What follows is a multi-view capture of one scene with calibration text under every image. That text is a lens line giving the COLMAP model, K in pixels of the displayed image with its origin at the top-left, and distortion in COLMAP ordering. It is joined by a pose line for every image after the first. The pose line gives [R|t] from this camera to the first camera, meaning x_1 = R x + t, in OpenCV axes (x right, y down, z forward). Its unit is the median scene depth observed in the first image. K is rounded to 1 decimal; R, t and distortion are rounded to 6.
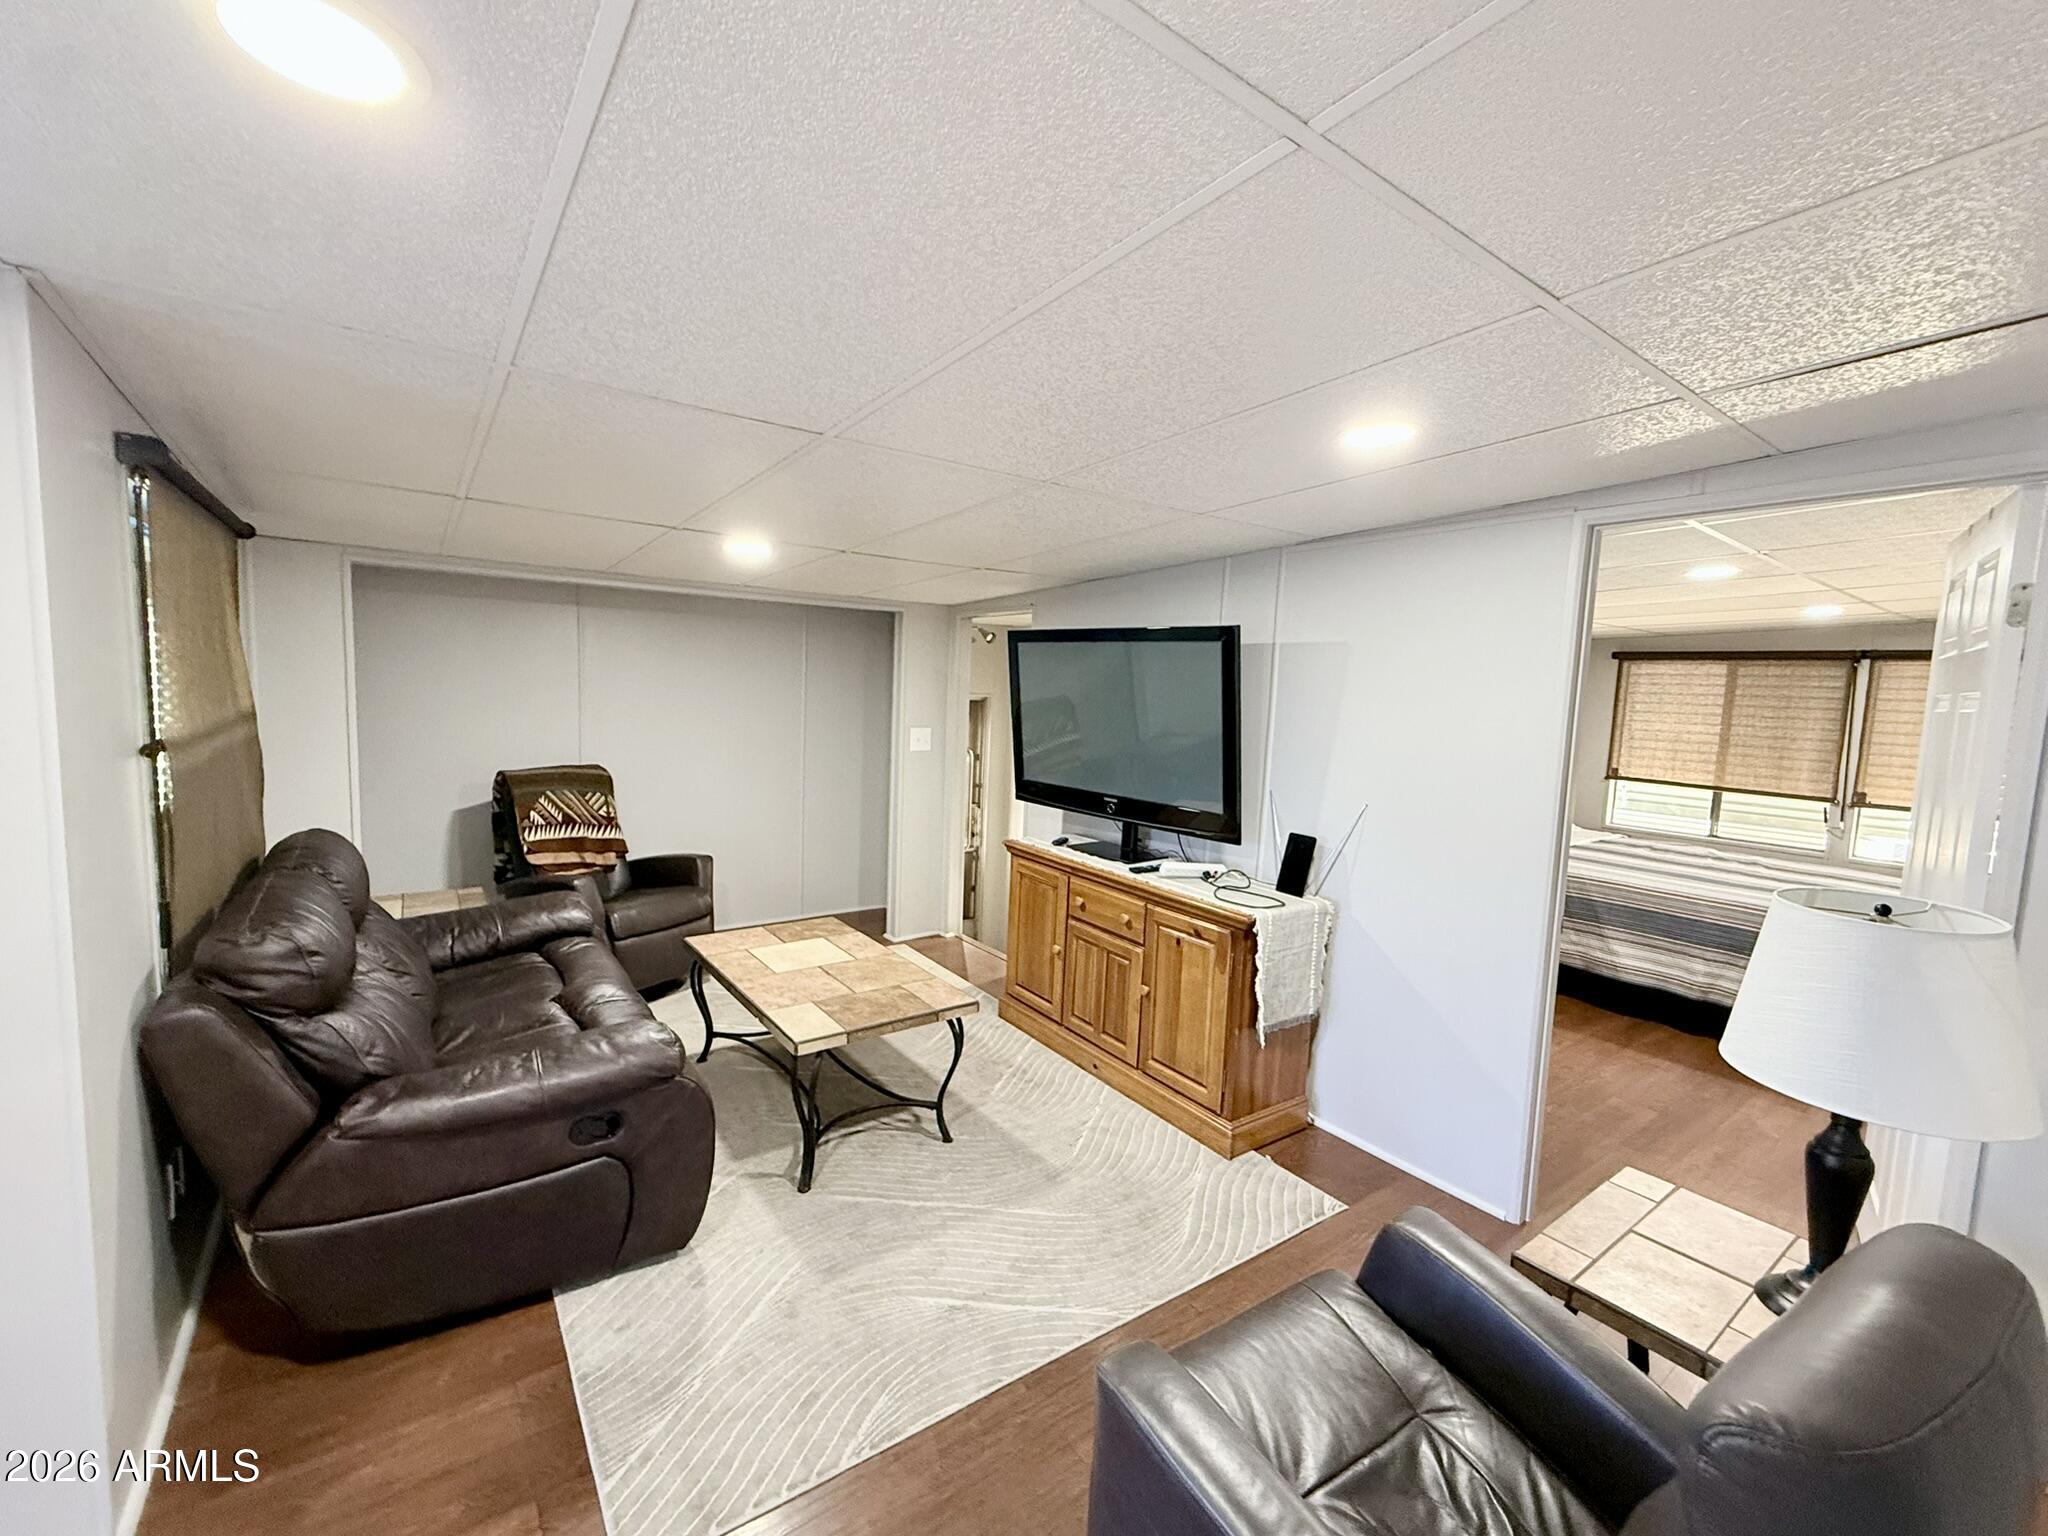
lens RADIAL K [[858.7, 0, 1018.2], [0, 858.7, 772.5], [0, 0, 1]] dist [0.002095, 0.000036]
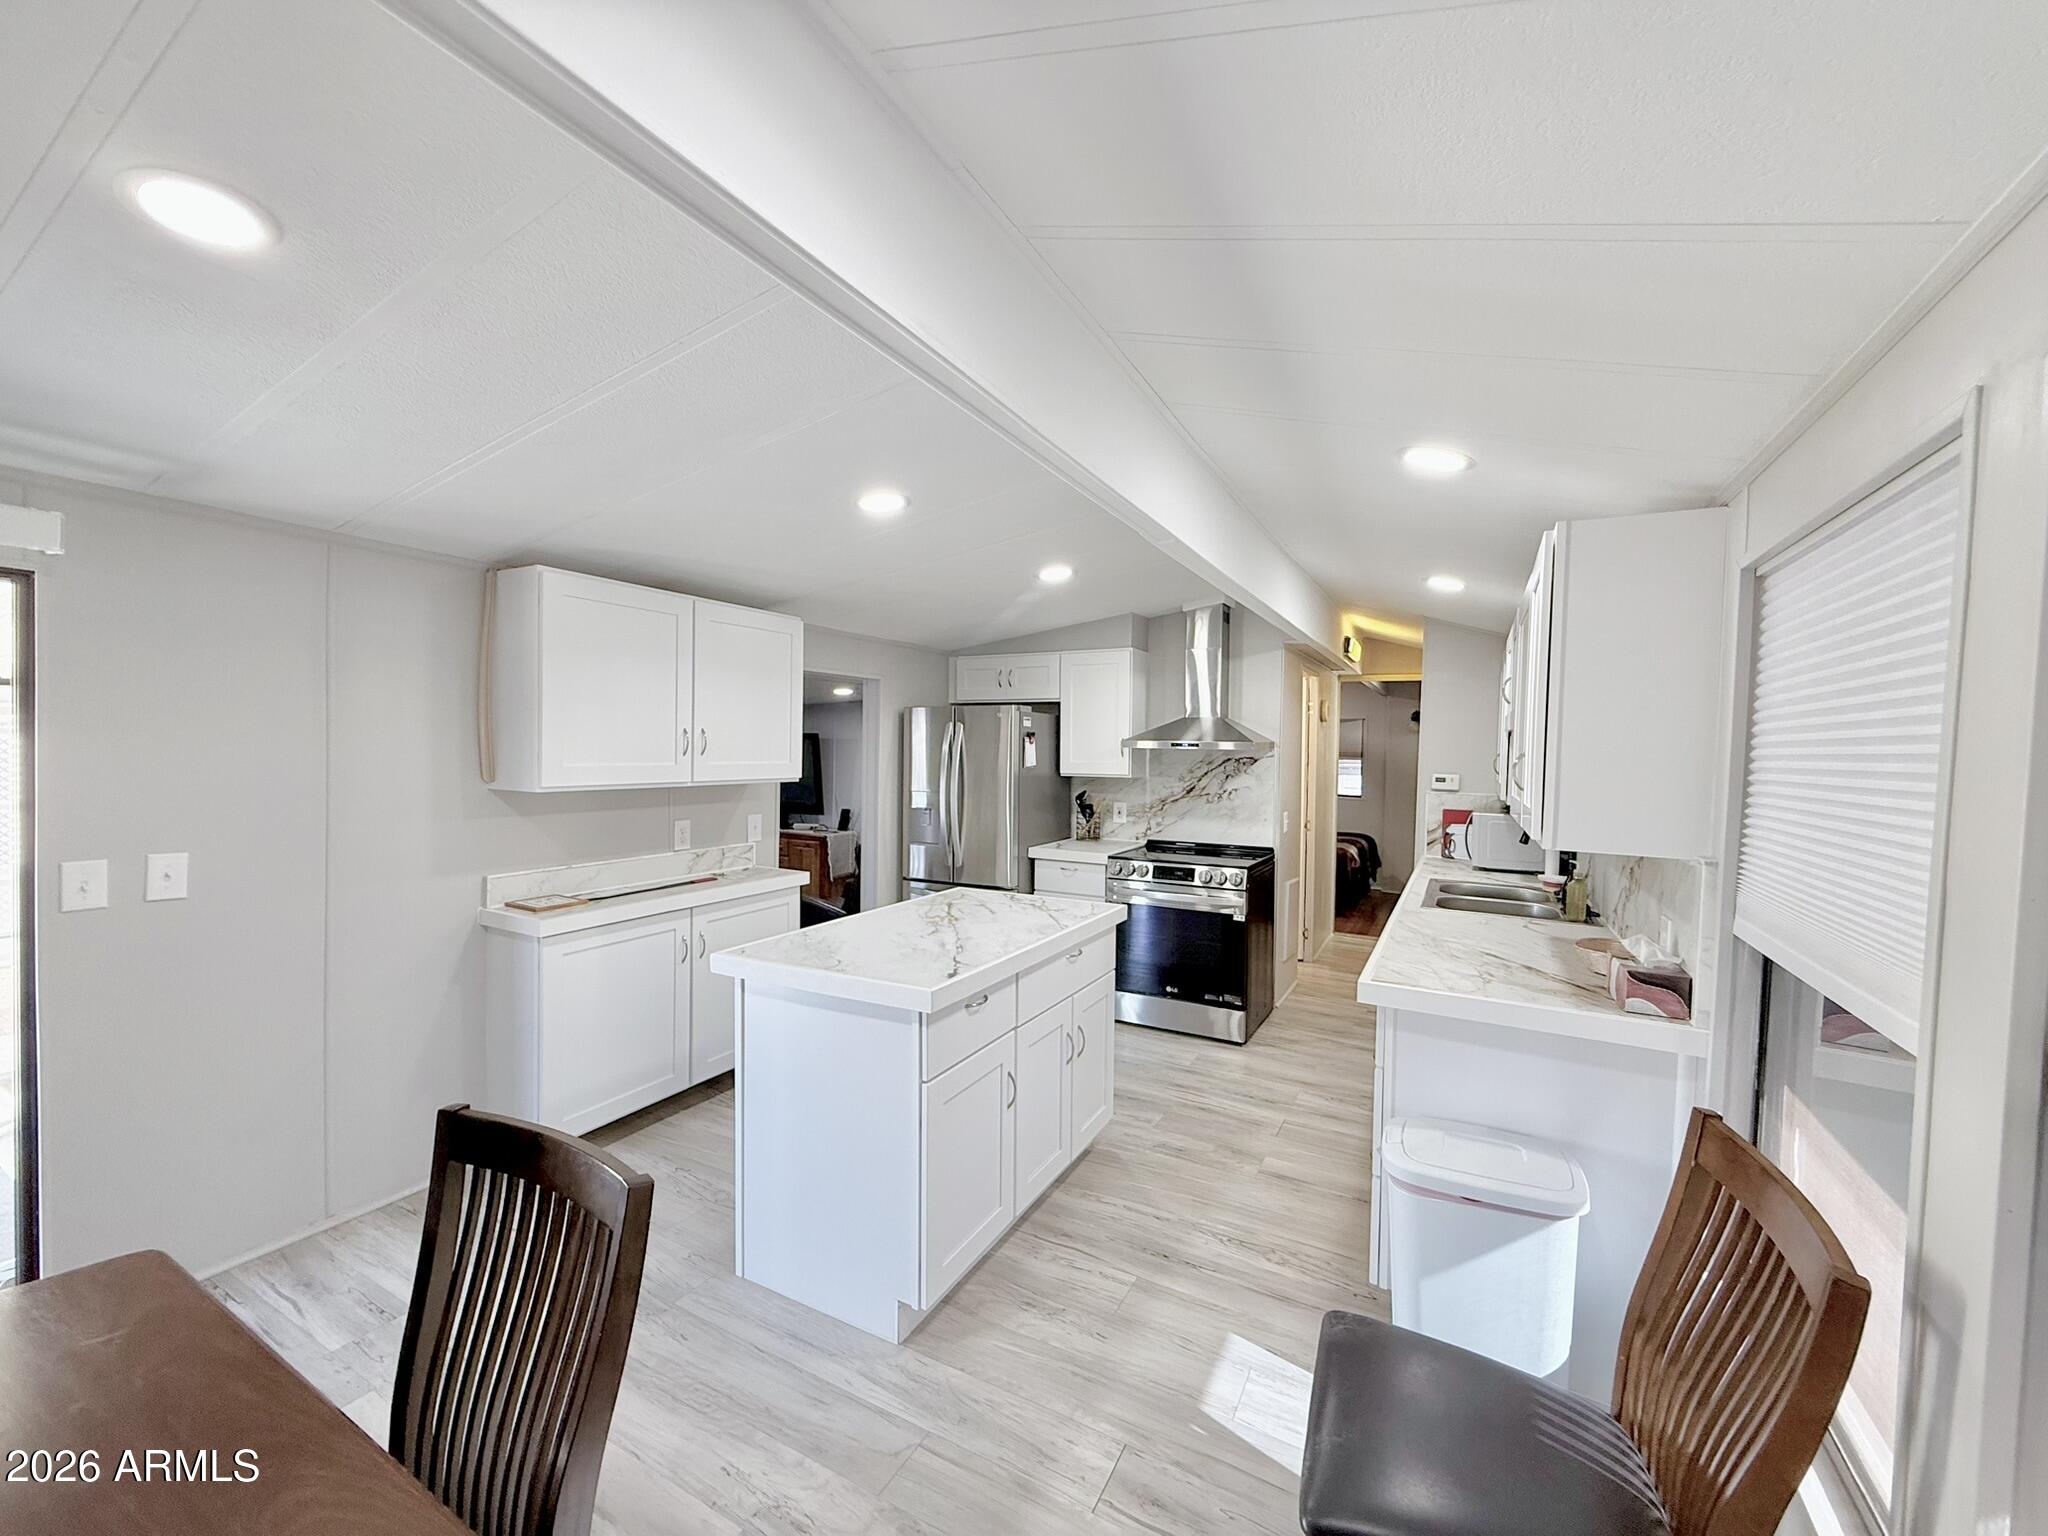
lens RADIAL K [[816.2, 0, 1021.9], [0, 816.2, 769.7], [0, 0, 1]] dist [0.000245, -0.000281]
pose [[0.908270, -0.034297, 0.416975, -0.235615], [0.060459, 0.996933, -0.049694, 0.106717], [-0.413992, 0.070345, 0.907558, -1.566134]]
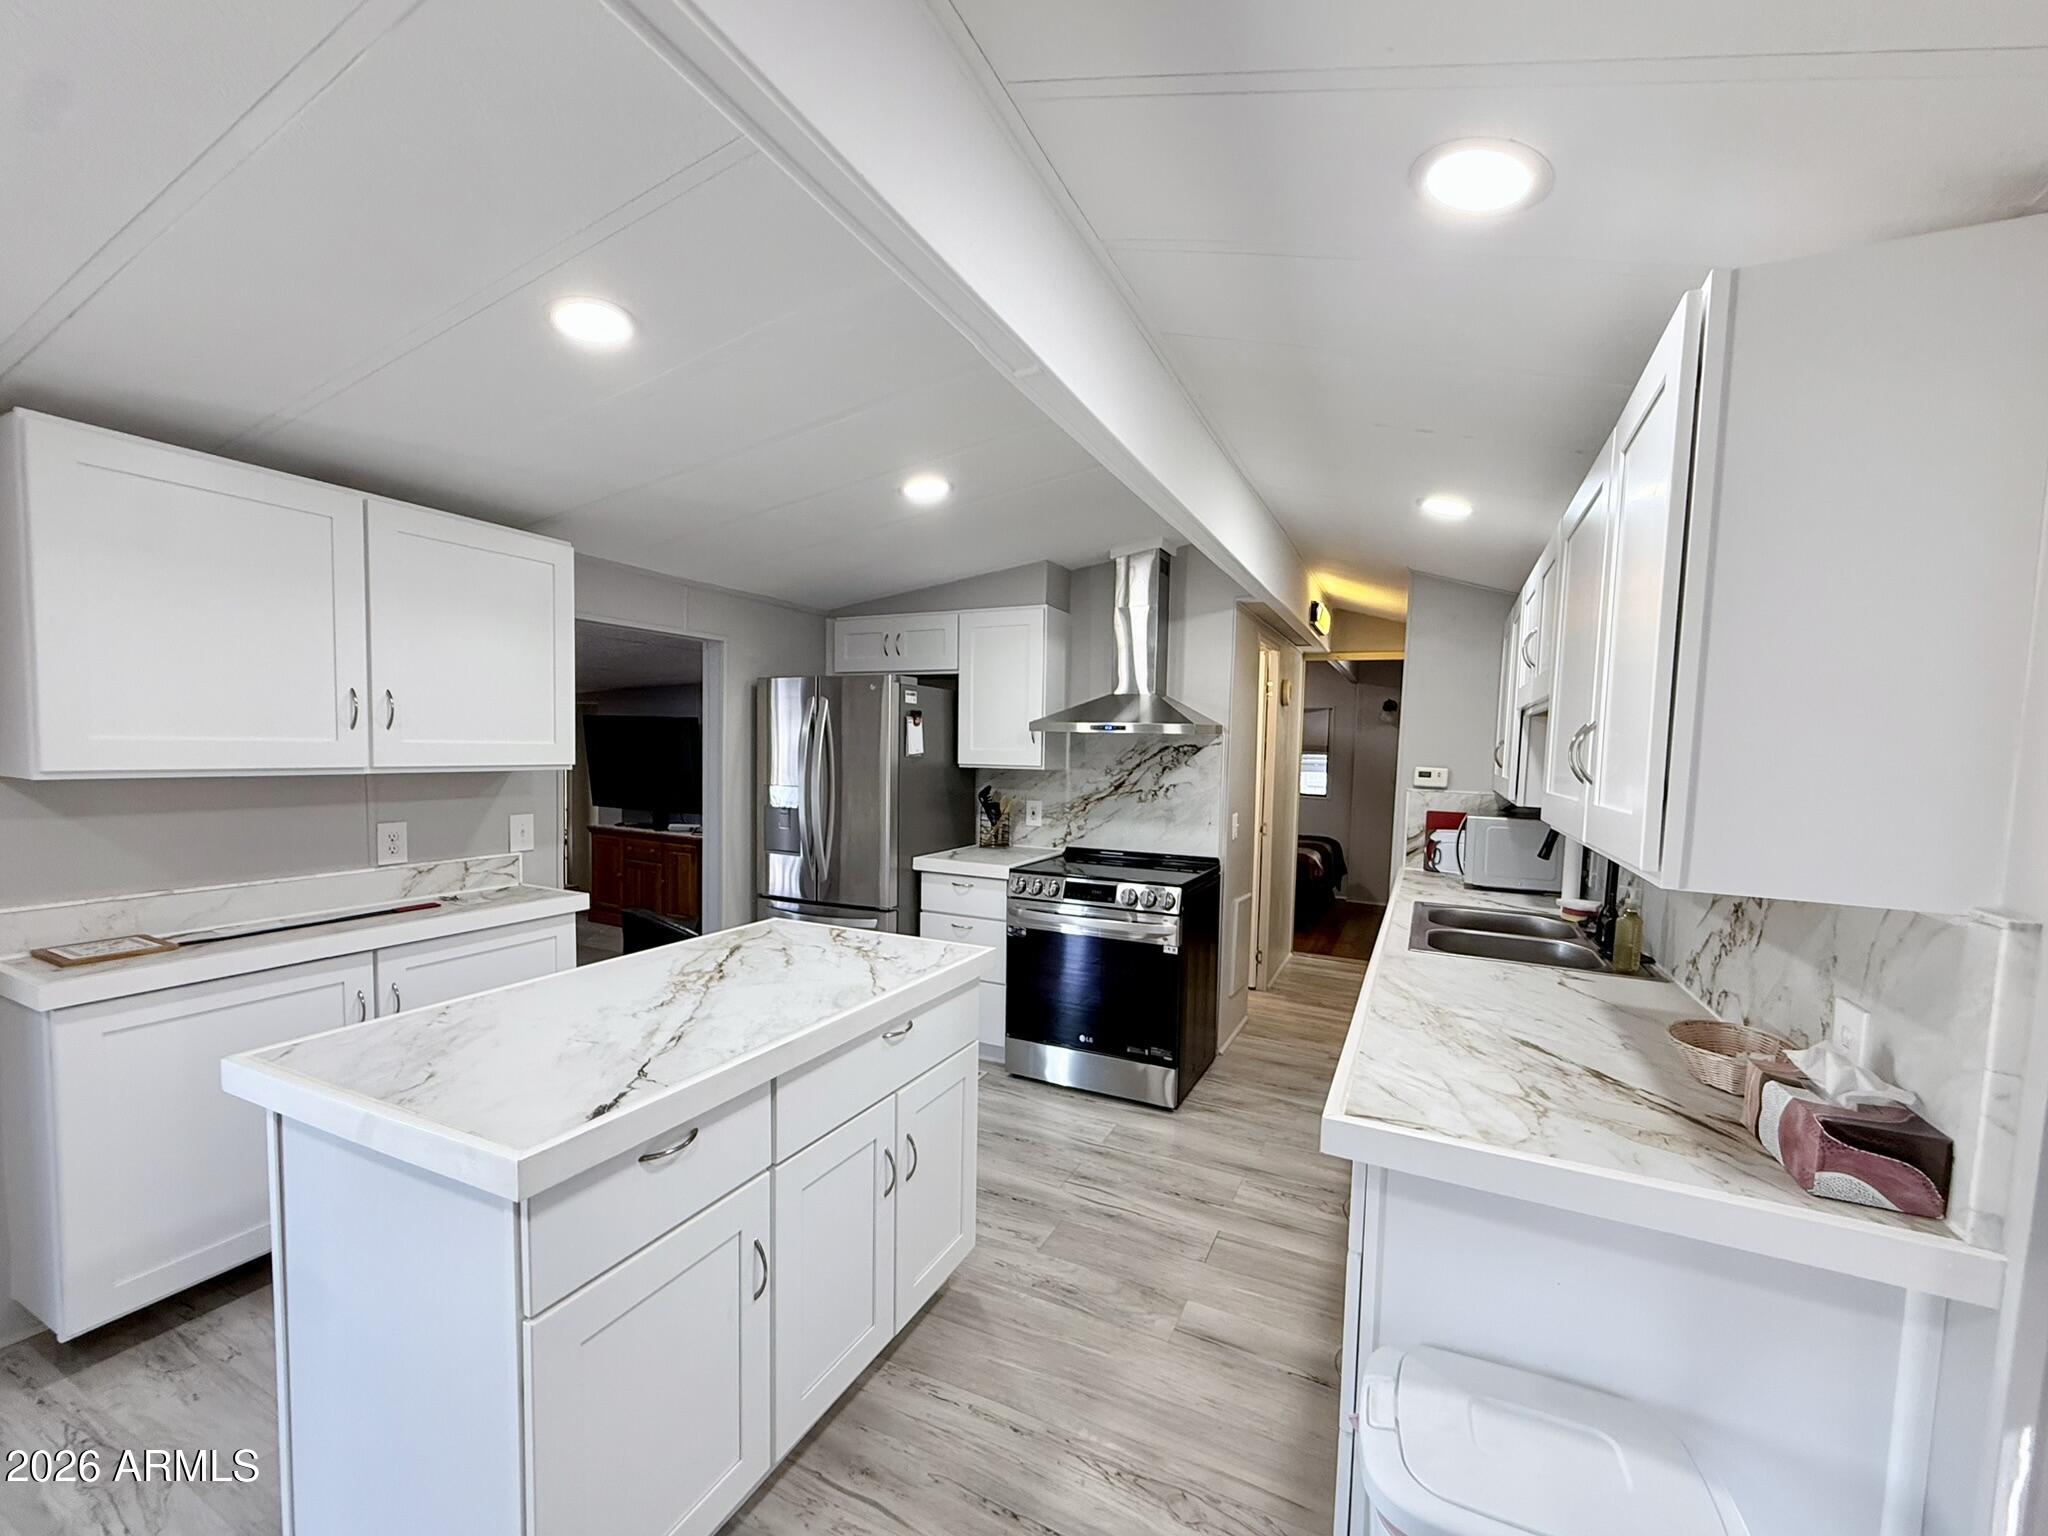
lens RADIAL K [[837.0, 0, 1022.8], [0, 837.0, 797.0], [0, 0, 1]] dist [-0.000404, 0.000153]
pose [[0.887749, -0.044843, 0.458139, -0.007831], [0.056298, 0.998349, -0.011371, 0.111110], [-0.456873, 0.035887, 0.888808, -1.348460]]
